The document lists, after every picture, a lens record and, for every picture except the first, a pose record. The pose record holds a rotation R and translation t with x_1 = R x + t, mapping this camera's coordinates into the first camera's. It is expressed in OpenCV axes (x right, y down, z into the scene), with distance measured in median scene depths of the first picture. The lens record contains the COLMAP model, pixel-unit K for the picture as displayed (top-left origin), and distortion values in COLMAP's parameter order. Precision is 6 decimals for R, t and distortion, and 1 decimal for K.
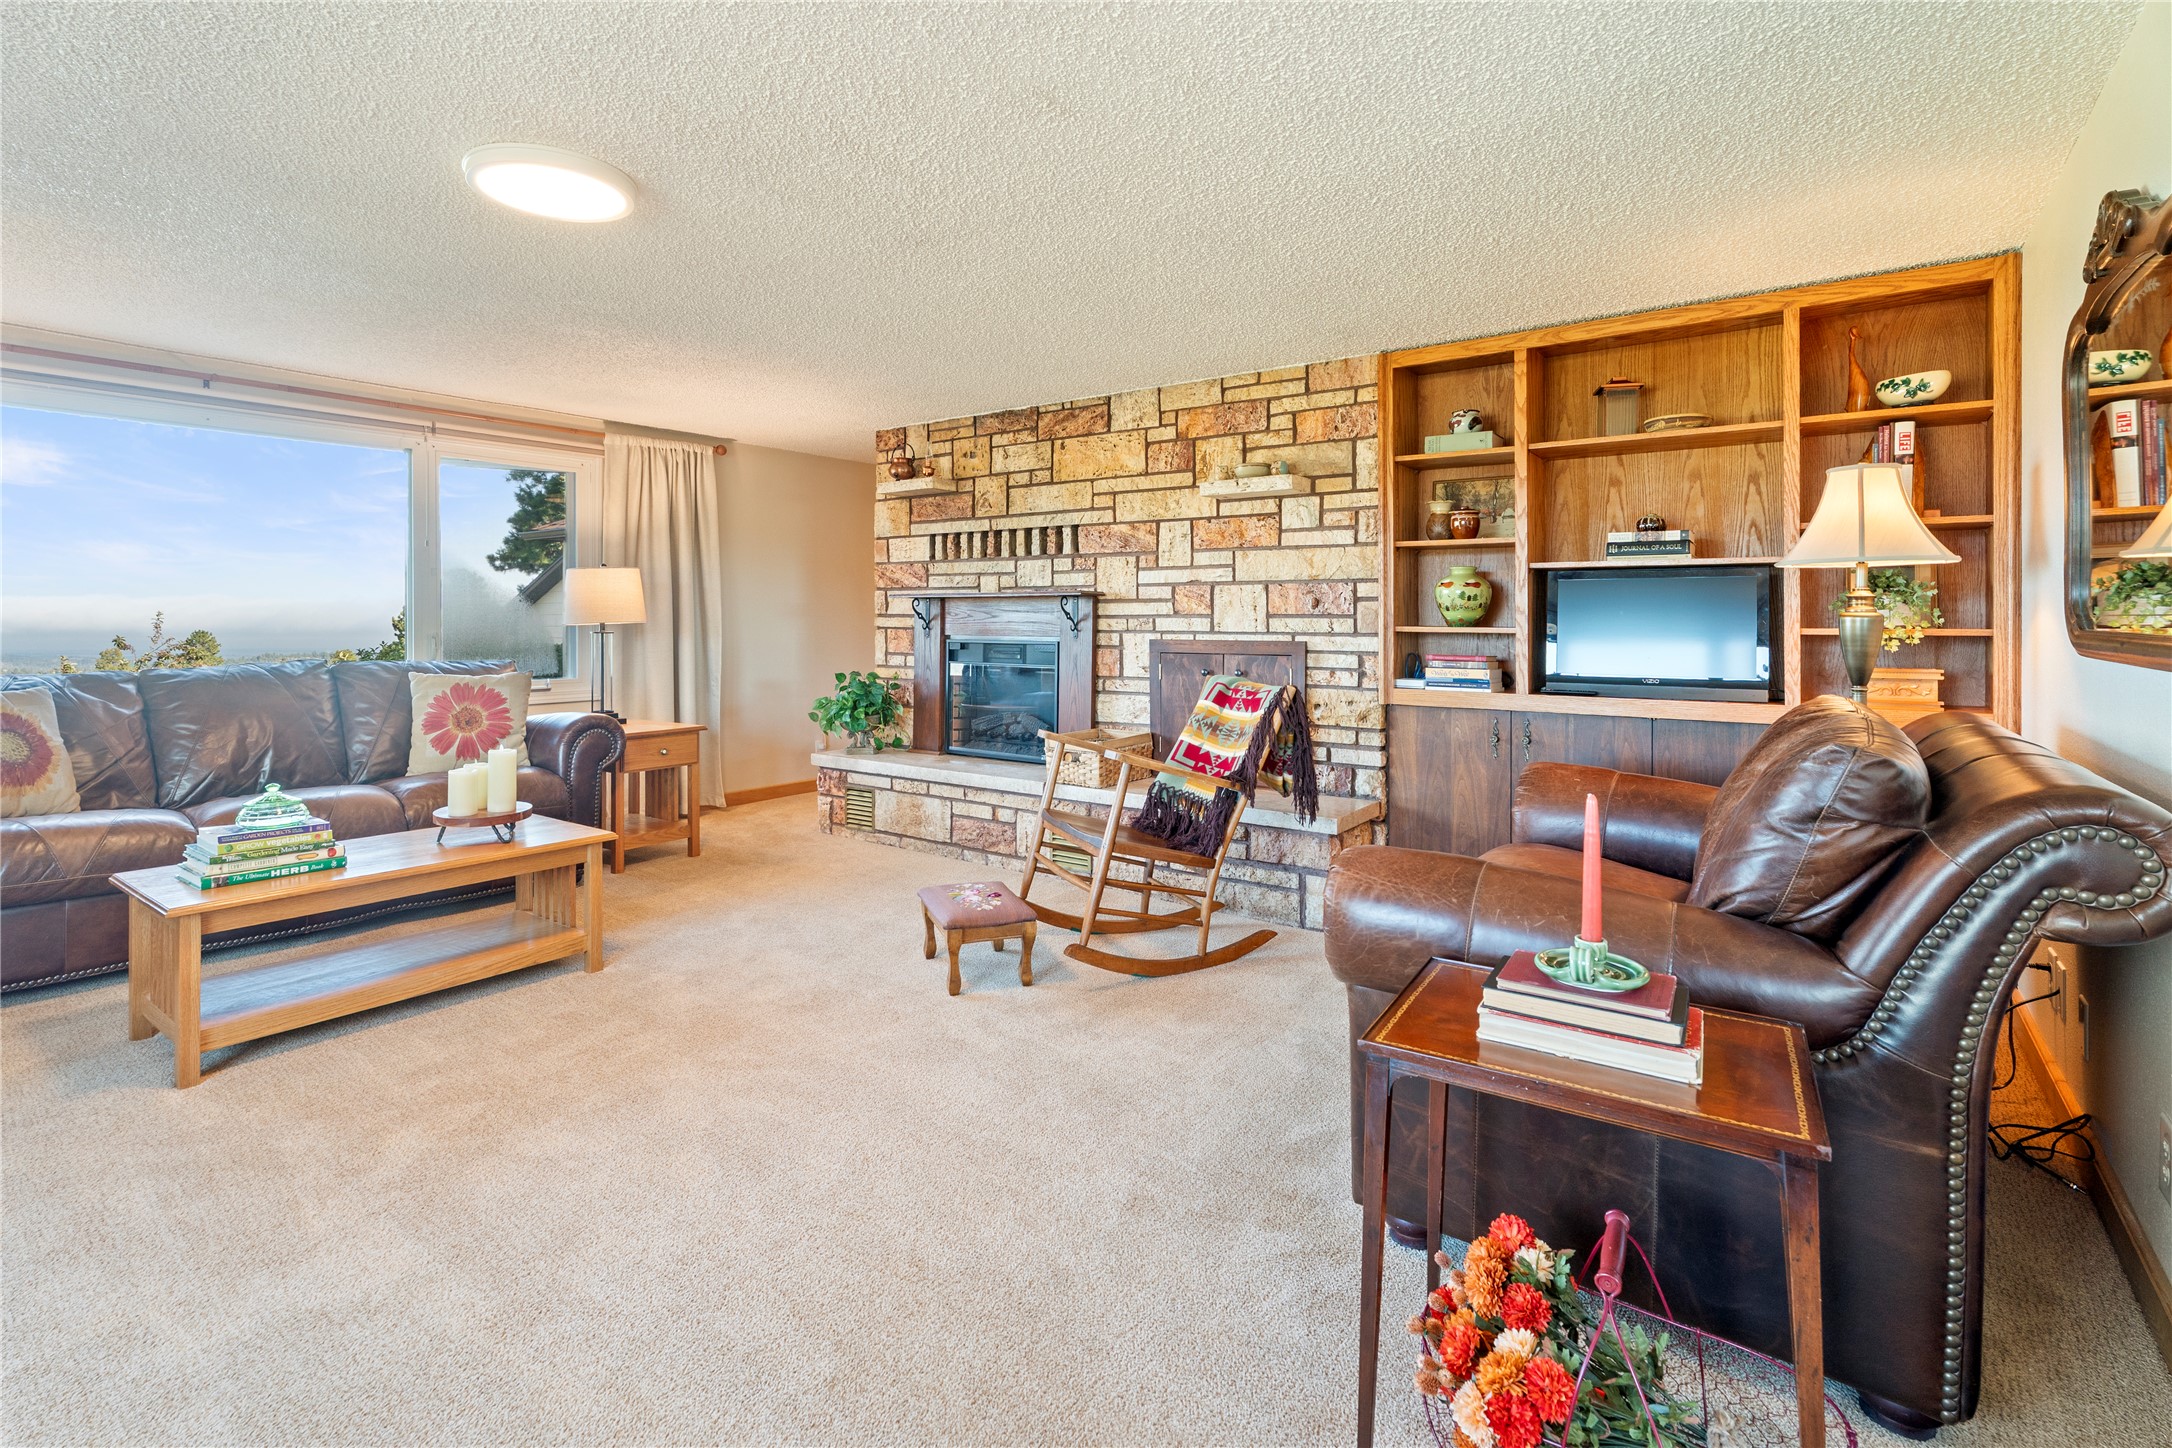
lens RADIAL K [[998.3, 0, 1062.8], [0, 998.3, 626.7], [0, 0, 1]] dist [-0.000223, -0.000786]
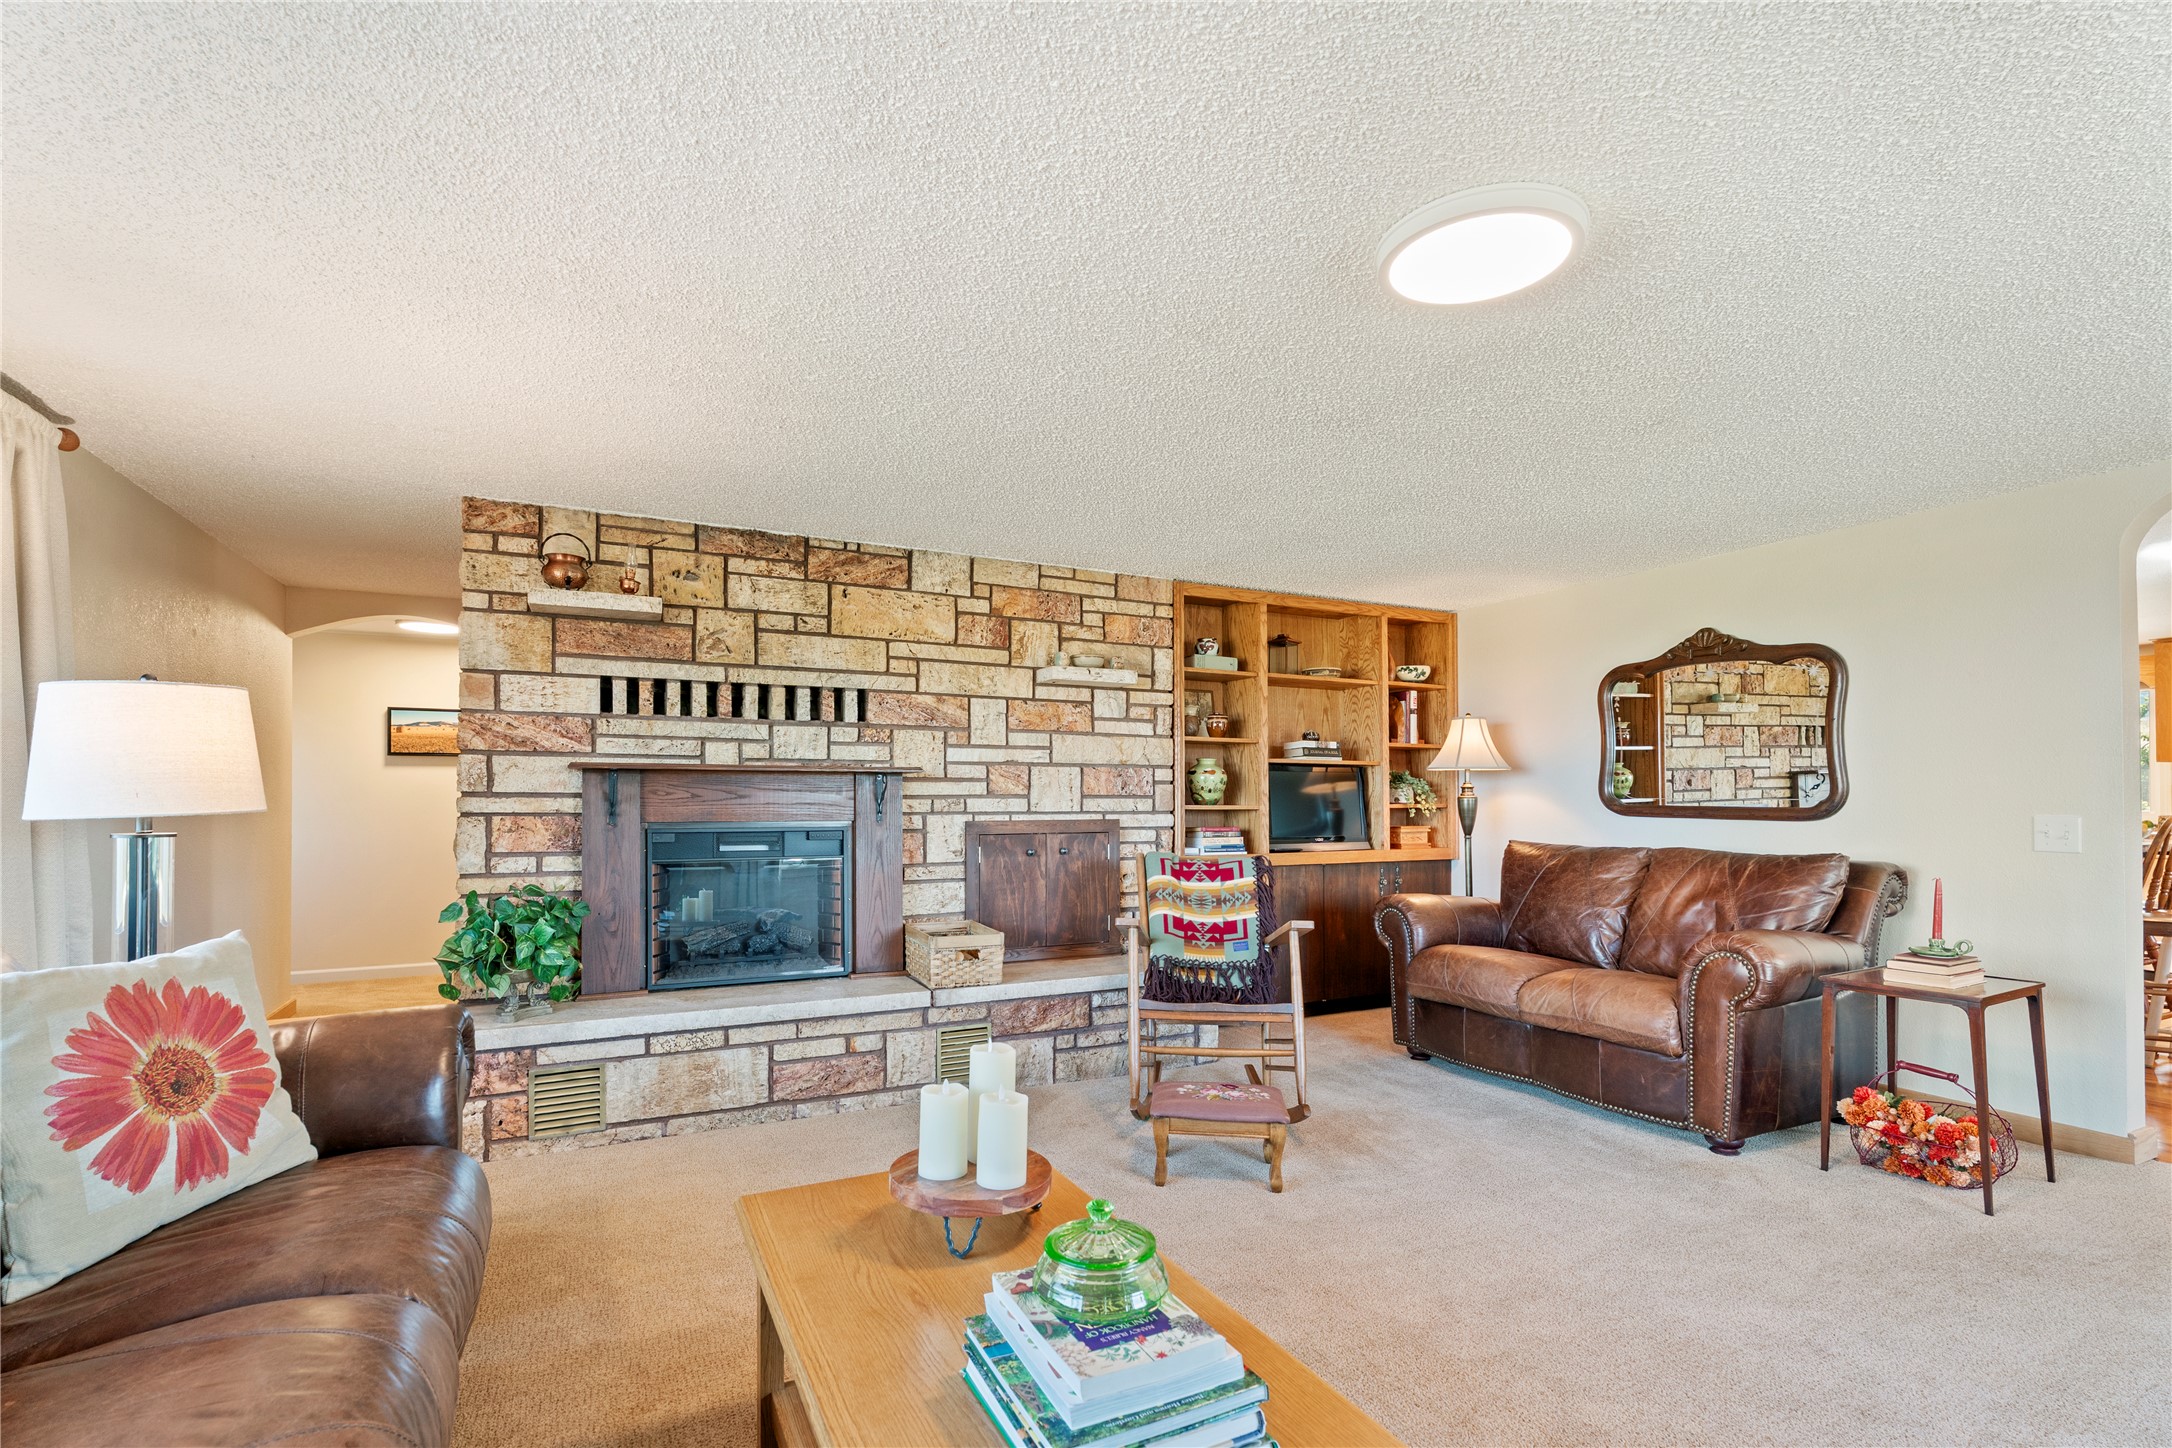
lens RADIAL K [[998.3, 0, 1060.2], [0, 998.3, 784.8], [0, 0, 1]] dist [-0.000223, -0.000786]
pose [[0.460716, 0.008112, 0.887510, -0.698574], [0.005350, 0.999915, -0.011917, -0.009778], [-0.887531, 0.010238, 0.460633, 0.481886]]
